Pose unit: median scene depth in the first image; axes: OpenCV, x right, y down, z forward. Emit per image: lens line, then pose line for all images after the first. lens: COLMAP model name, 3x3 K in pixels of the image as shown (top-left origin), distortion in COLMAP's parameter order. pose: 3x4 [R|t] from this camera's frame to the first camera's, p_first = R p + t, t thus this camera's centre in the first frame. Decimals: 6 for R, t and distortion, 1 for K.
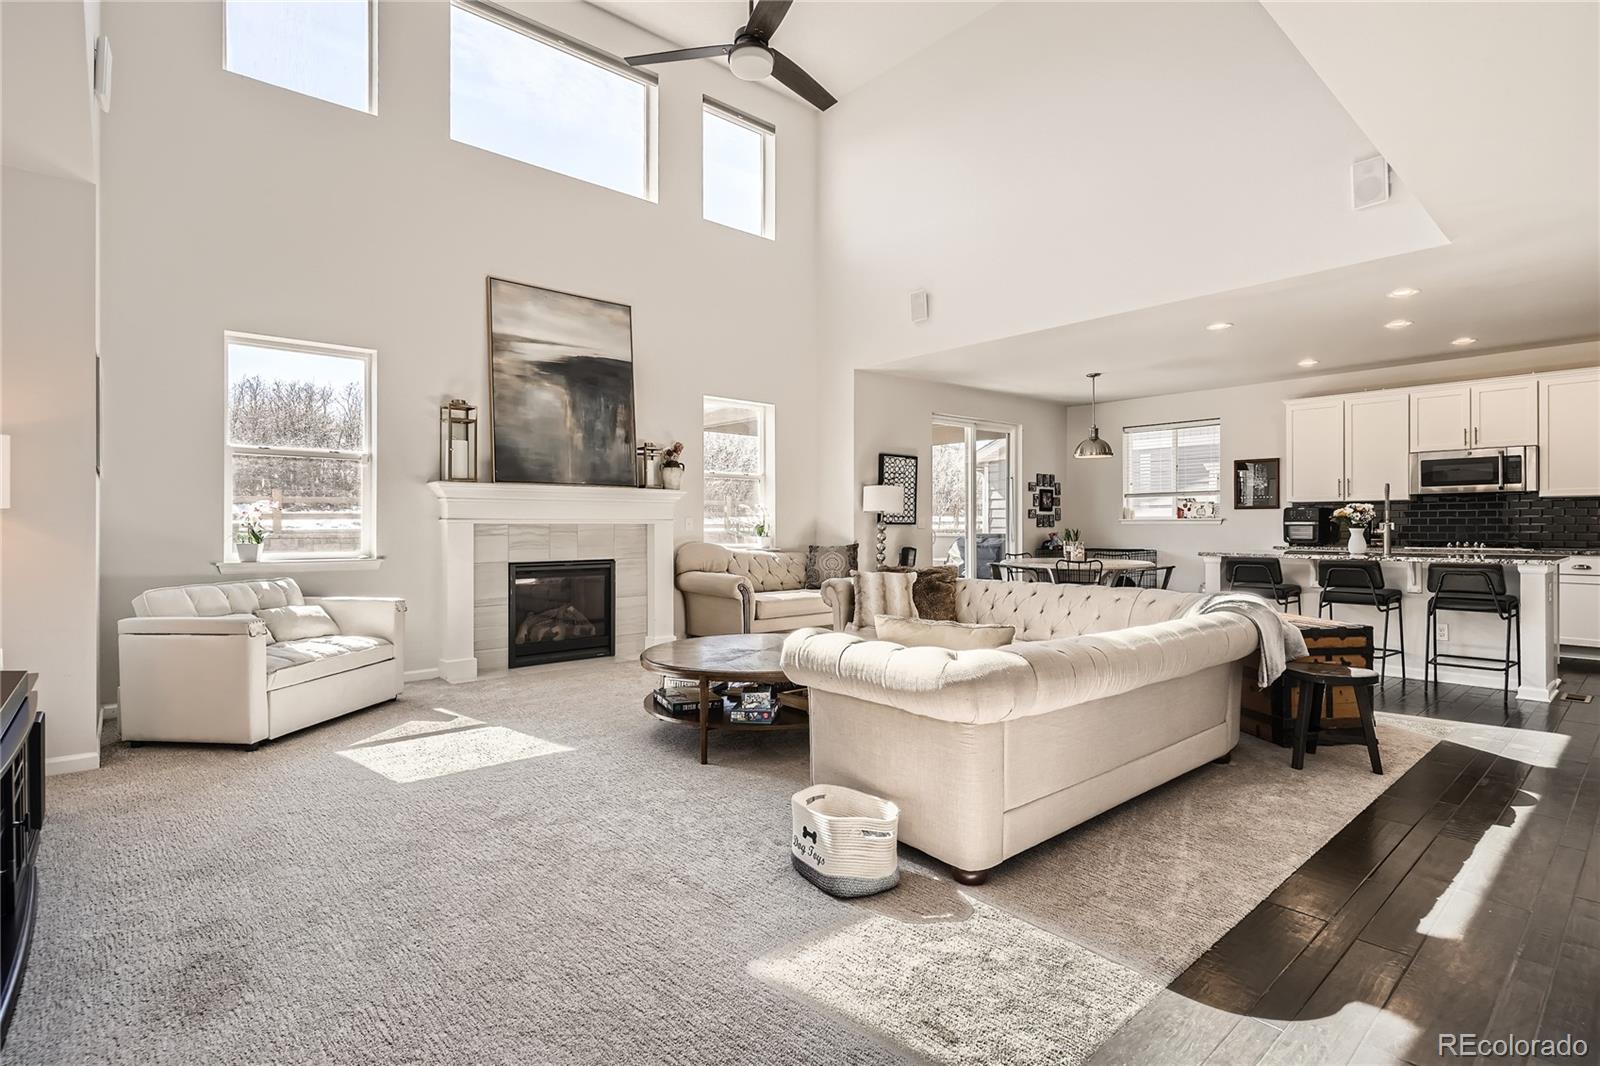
lens RADIAL K [[762.1, 0, 798.2], [0, 762.1, 527.2], [0, 0, 1]] dist [-0.008051, 0.001677]
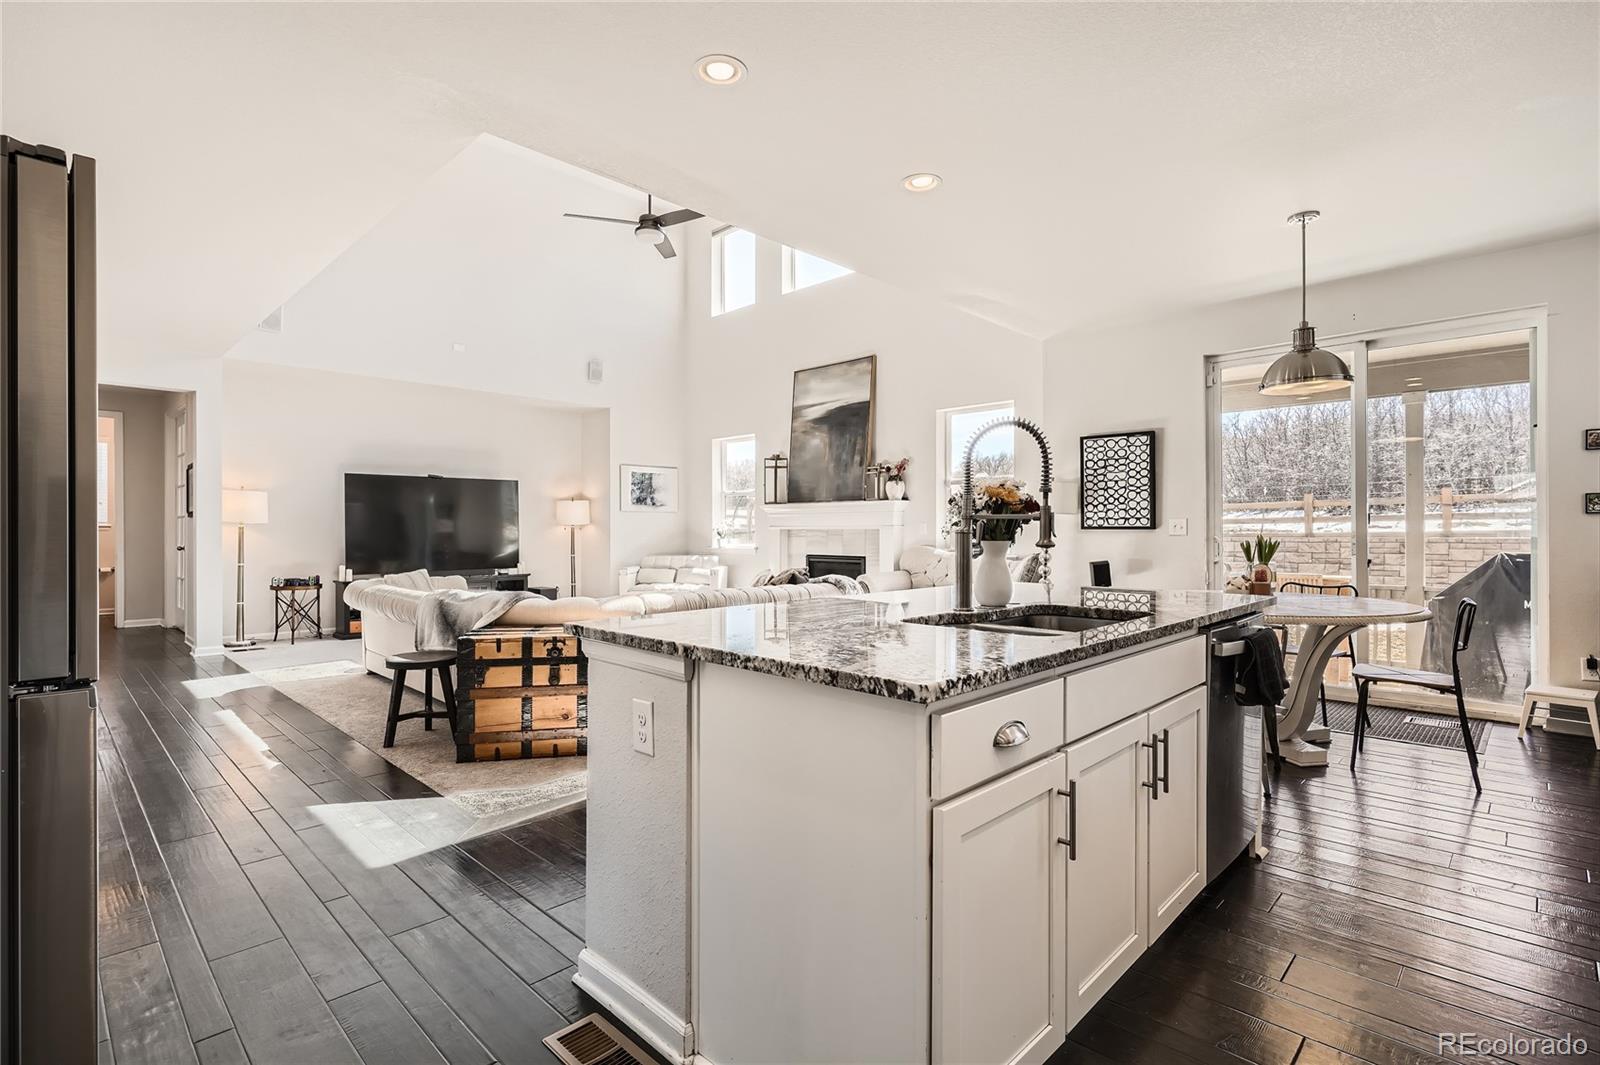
lens RADIAL K [[762.1, 0, 802.2], [0, 762.1, 539.0], [0, 0, 1]] dist [-0.008051, 0.001677]
pose [[0.079412, 0.010256, -0.996789, 1.002790], [-0.003660, 0.999943, 0.009997, -0.000728], [0.996835, 0.002855, 0.079445, 0.770993]]
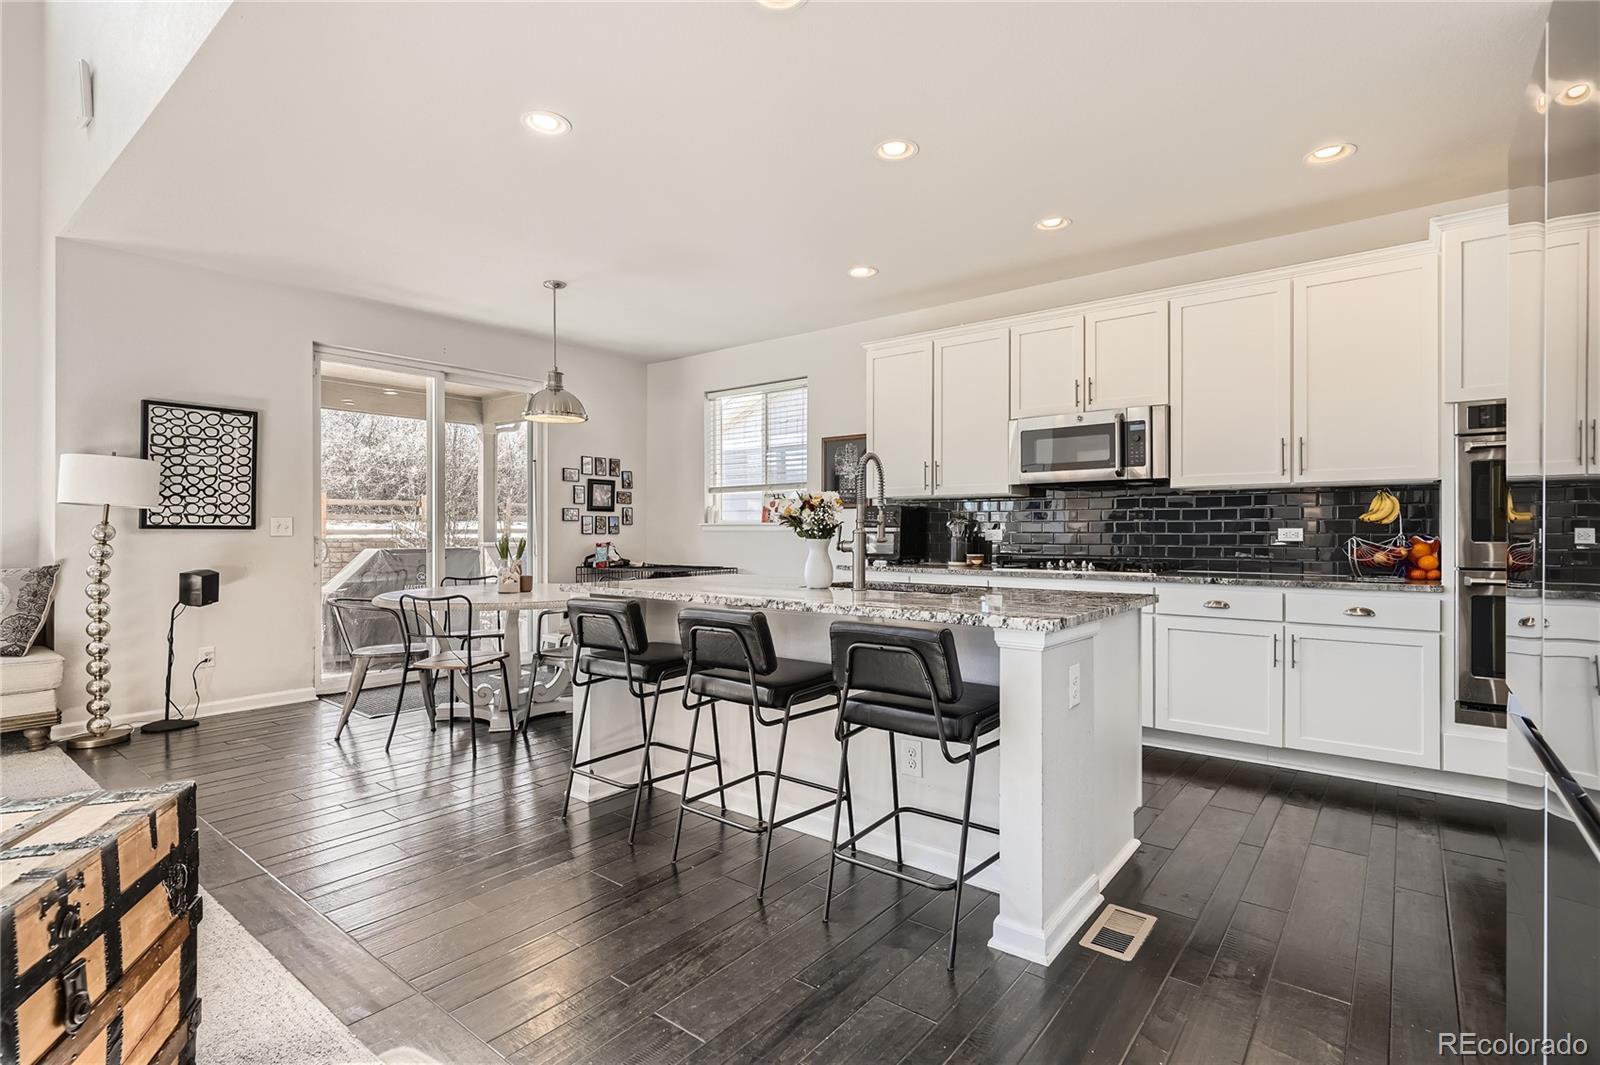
lens RADIAL K [[762.1, 0, 796.8], [0, 762.1, 527.3], [0, 0, 1]] dist [-0.008051, 0.001677]
pose [[0.983431, 0.004708, 0.181224, 0.558889], [-0.003033, 0.999950, -0.009520, -0.001175], [-0.181259, 0.008812, 0.983396, 0.438625]]
